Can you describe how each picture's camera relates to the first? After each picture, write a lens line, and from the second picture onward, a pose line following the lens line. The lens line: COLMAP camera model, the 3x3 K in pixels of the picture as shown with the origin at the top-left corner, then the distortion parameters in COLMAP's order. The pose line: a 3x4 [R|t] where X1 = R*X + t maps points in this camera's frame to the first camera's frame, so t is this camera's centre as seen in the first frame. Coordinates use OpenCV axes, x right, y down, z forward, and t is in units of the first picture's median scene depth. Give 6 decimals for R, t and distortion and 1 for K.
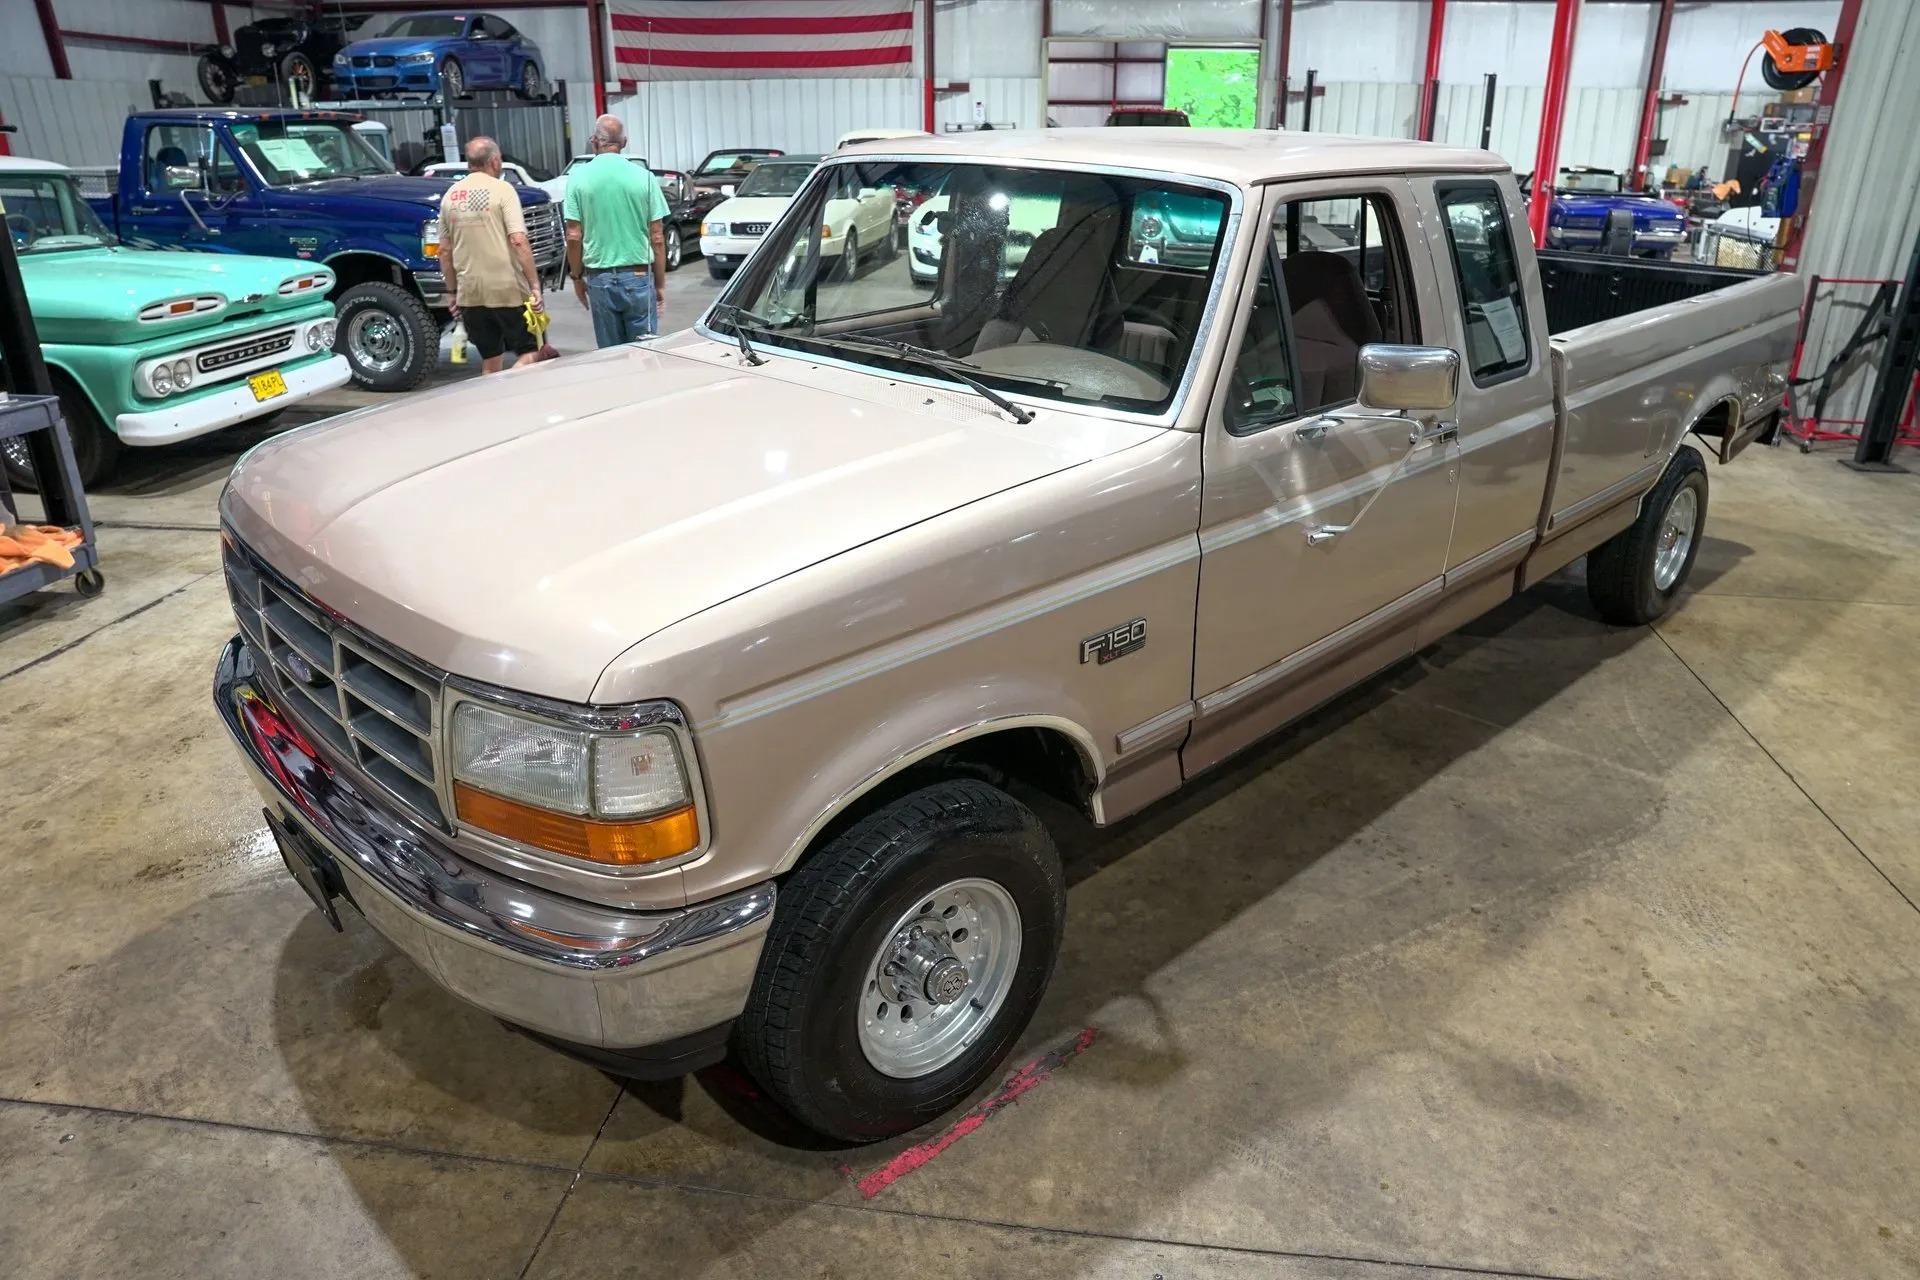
lens RADIAL K [[1315.0, 0, 964.8], [0, 1315.0, 643.2], [0, 0, 1]] dist [-0.142966, 0.112571]
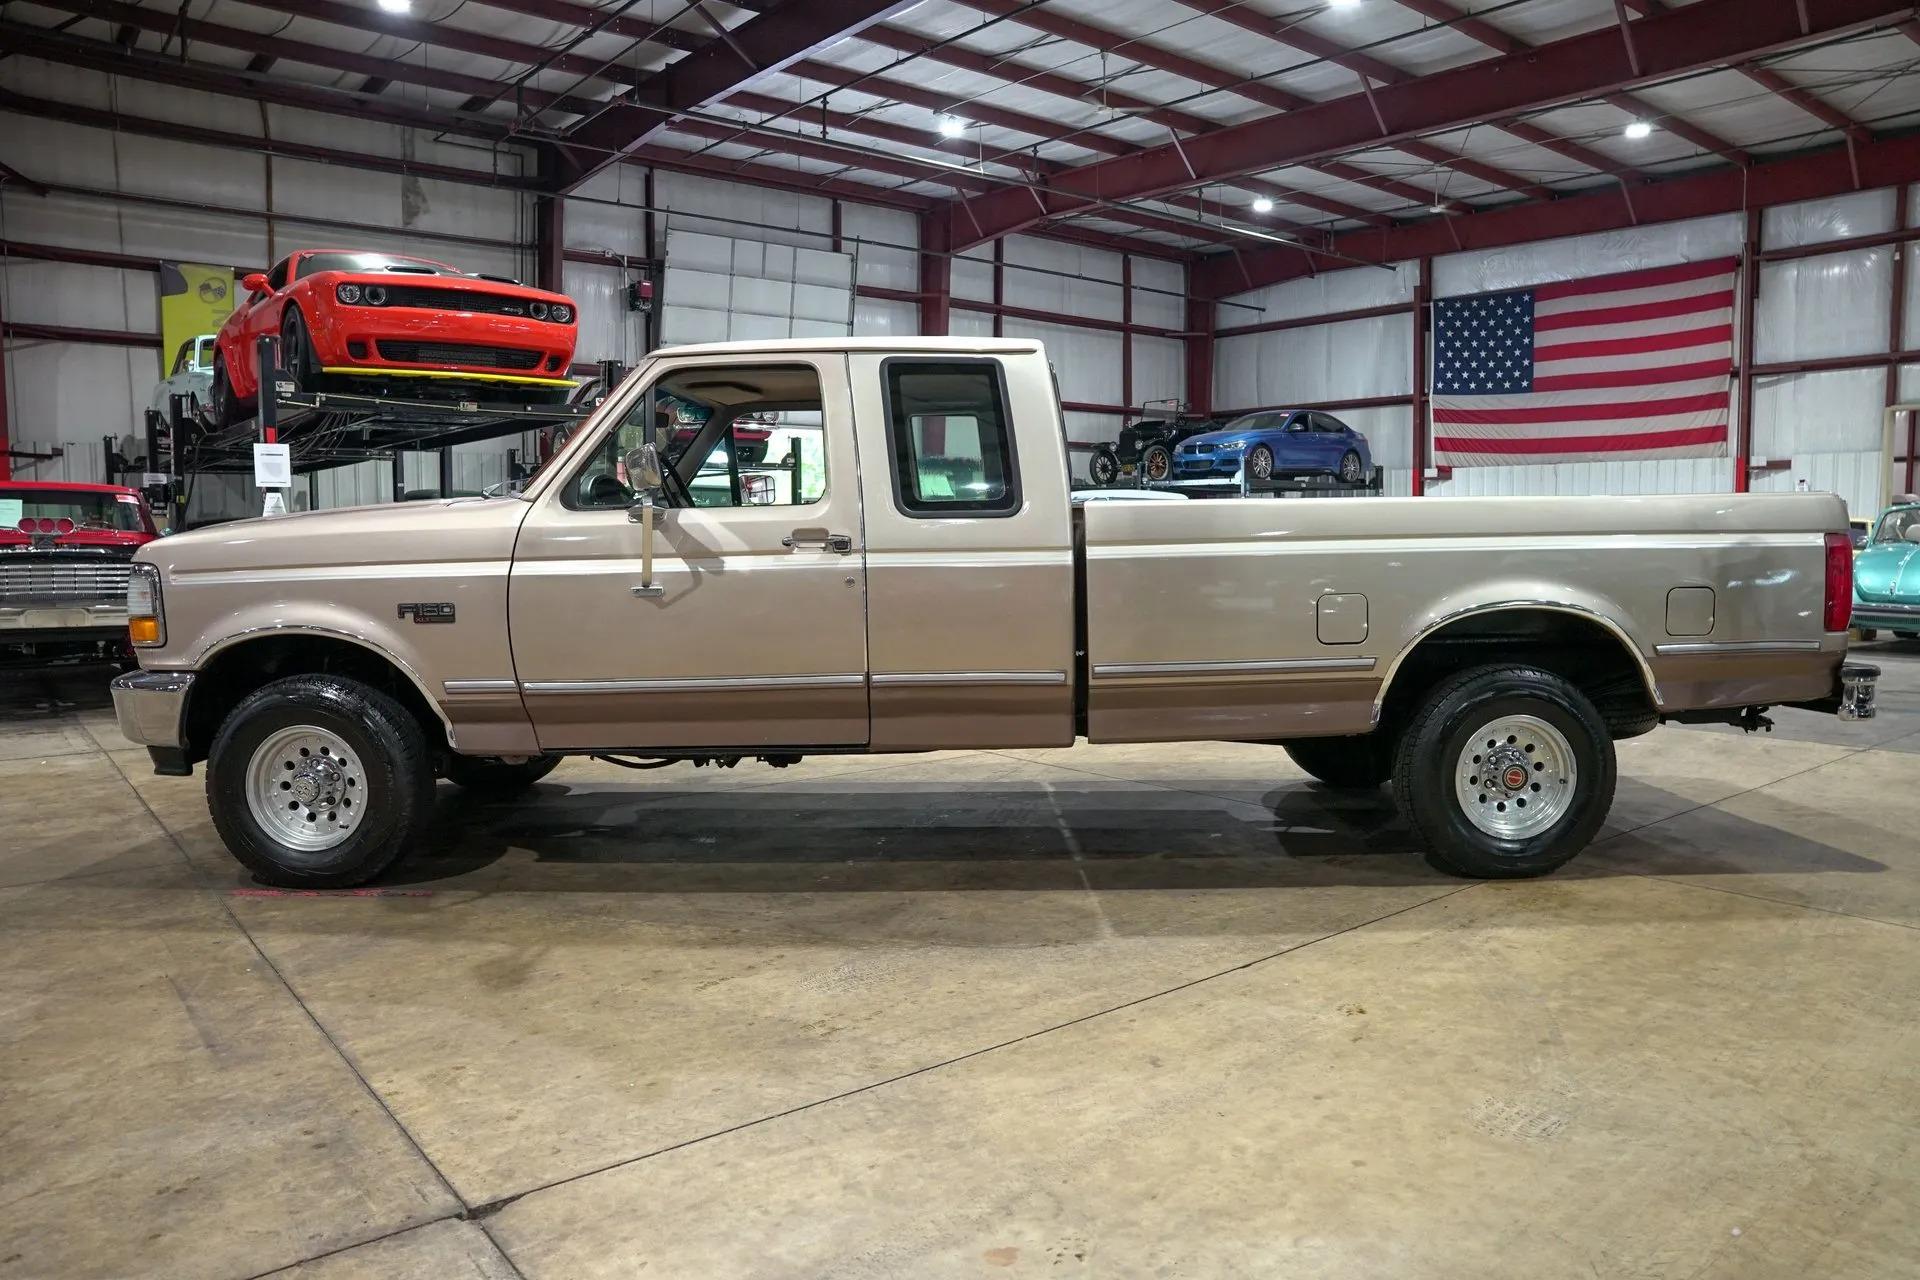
lens RADIAL K [[1313.2, 0, 965.9], [0, 1313.2, 644.0], [0, 0, 1]] dist [-0.141764, 0.109470]
pose [[0.732470, 0.049646, -0.678987, 1.409680], [-0.252743, 0.945893, -0.203490, 0.159785], [0.632146, 0.320660, 0.705385, 0.244406]]
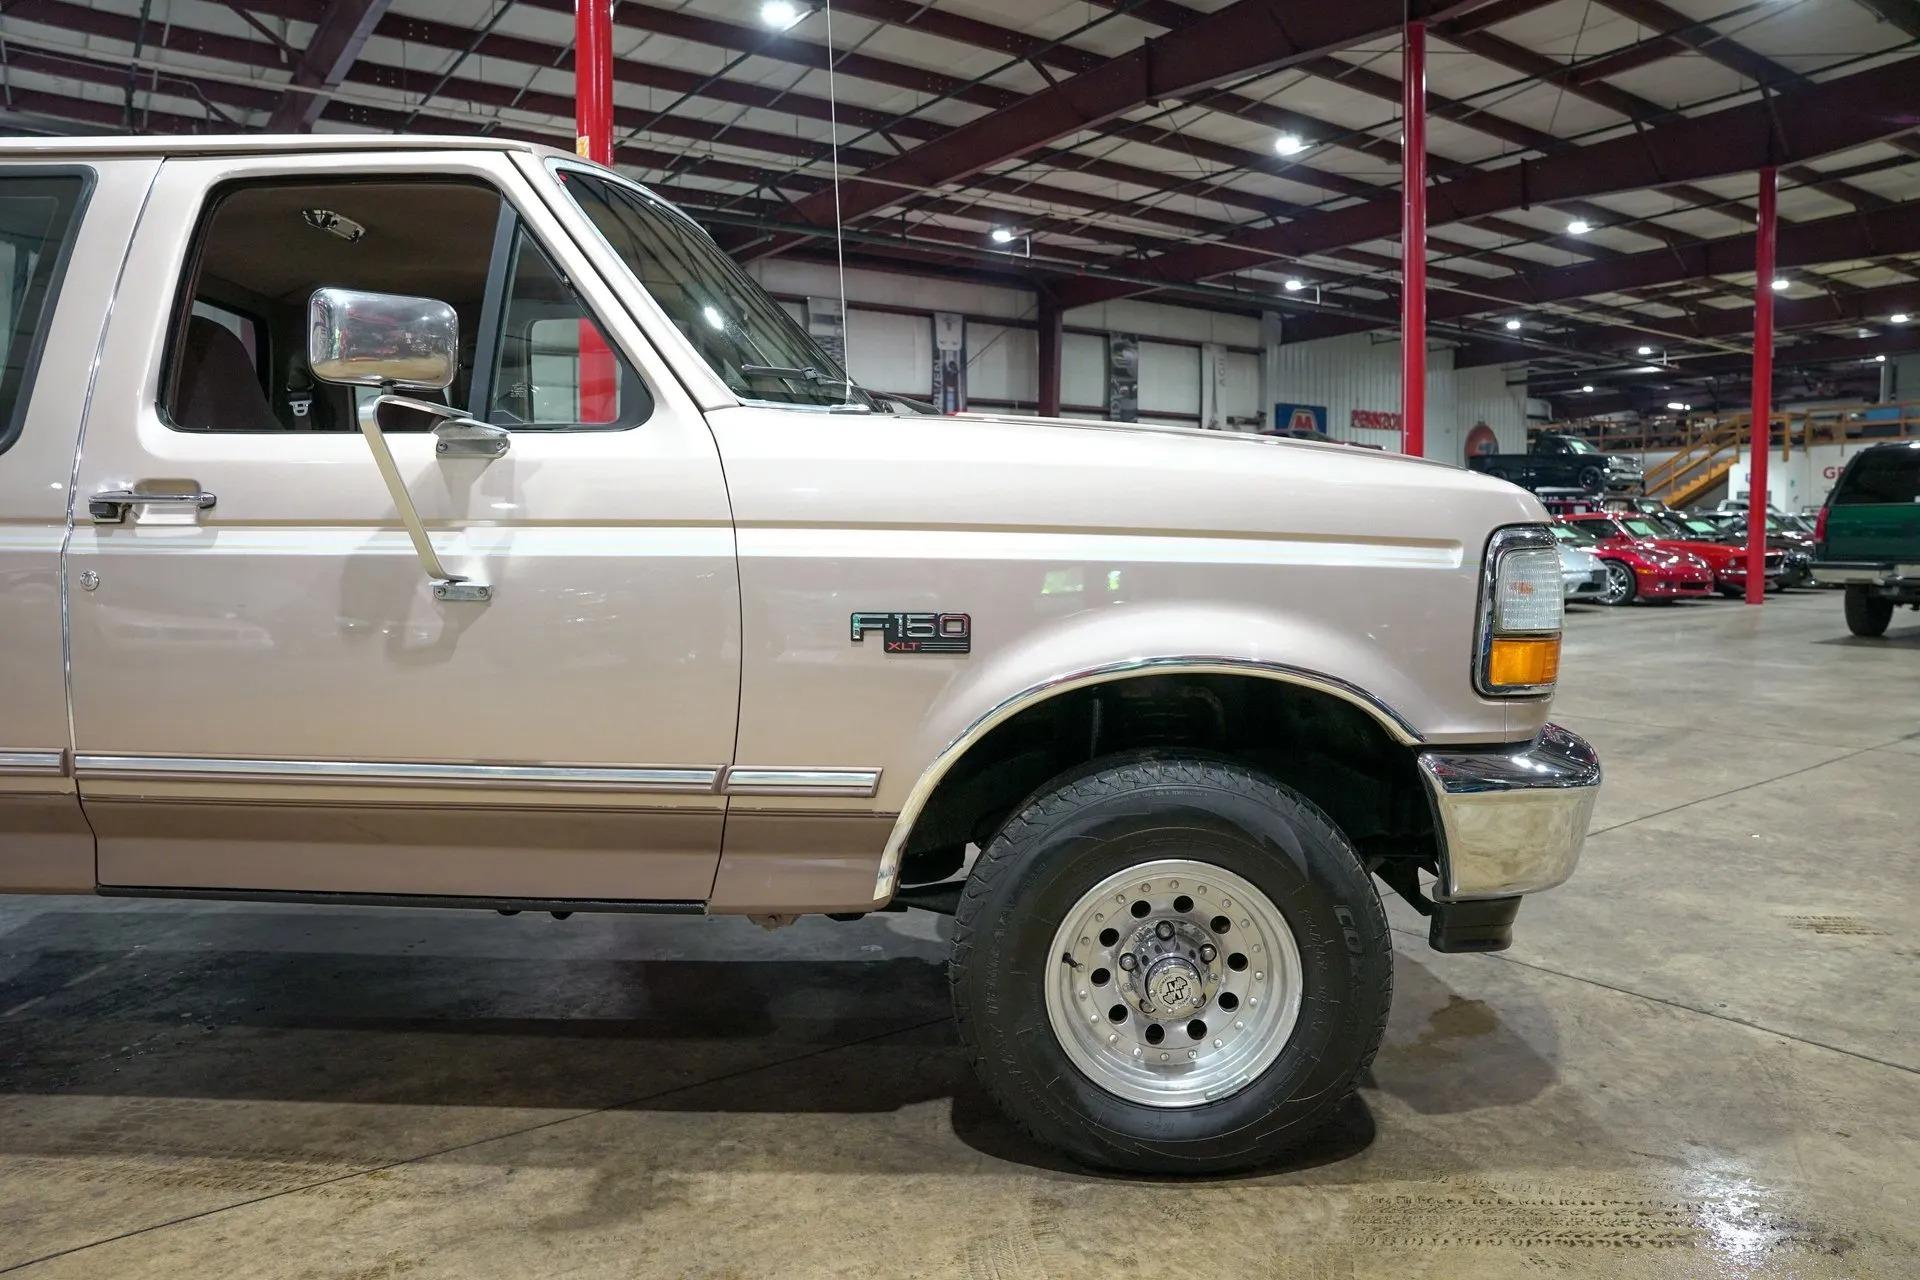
lens RADIAL K [[1315.0, 0, 964.8], [0, 1315.0, 643.2], [0, 0, 1]] dist [-0.142966, 0.112571]
pose [[-0.698078, -0.060196, 0.713487, -0.837230], [0.274420, 0.897880, 0.344247, -0.391920], [-0.661348, 0.436106, -0.610271, 1.628992]]
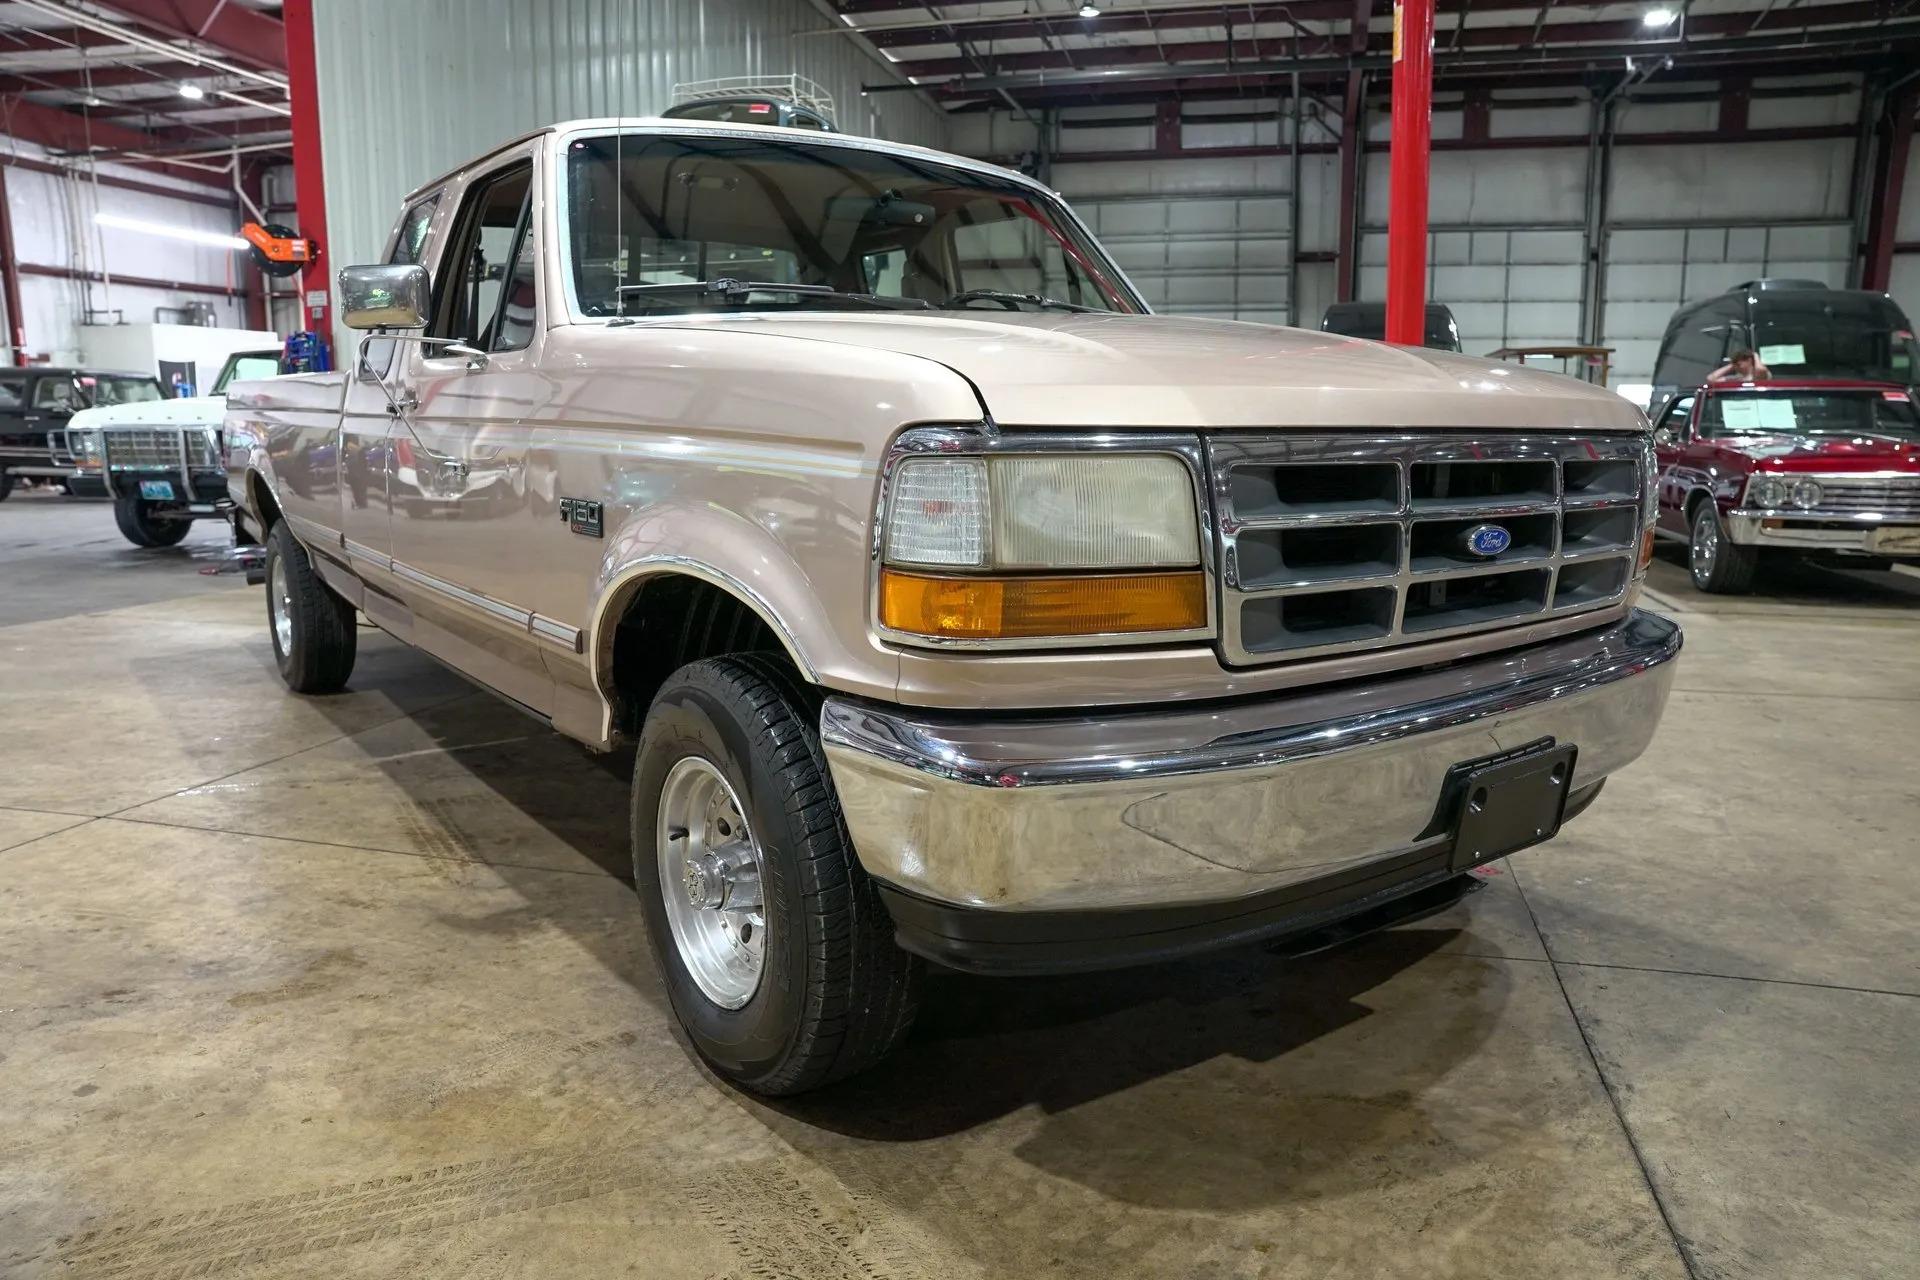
lens RADIAL K [[1313.2, 0, 965.9], [0, 1313.2, 644.0], [0, 0, 1]] dist [-0.141764, 0.109470]
pose [[0.114792, -0.171506, 0.978473, -1.077136], [0.376061, 0.919179, 0.116994, -0.112175], [-0.919457, 0.354535, 0.170011, 0.930889]]
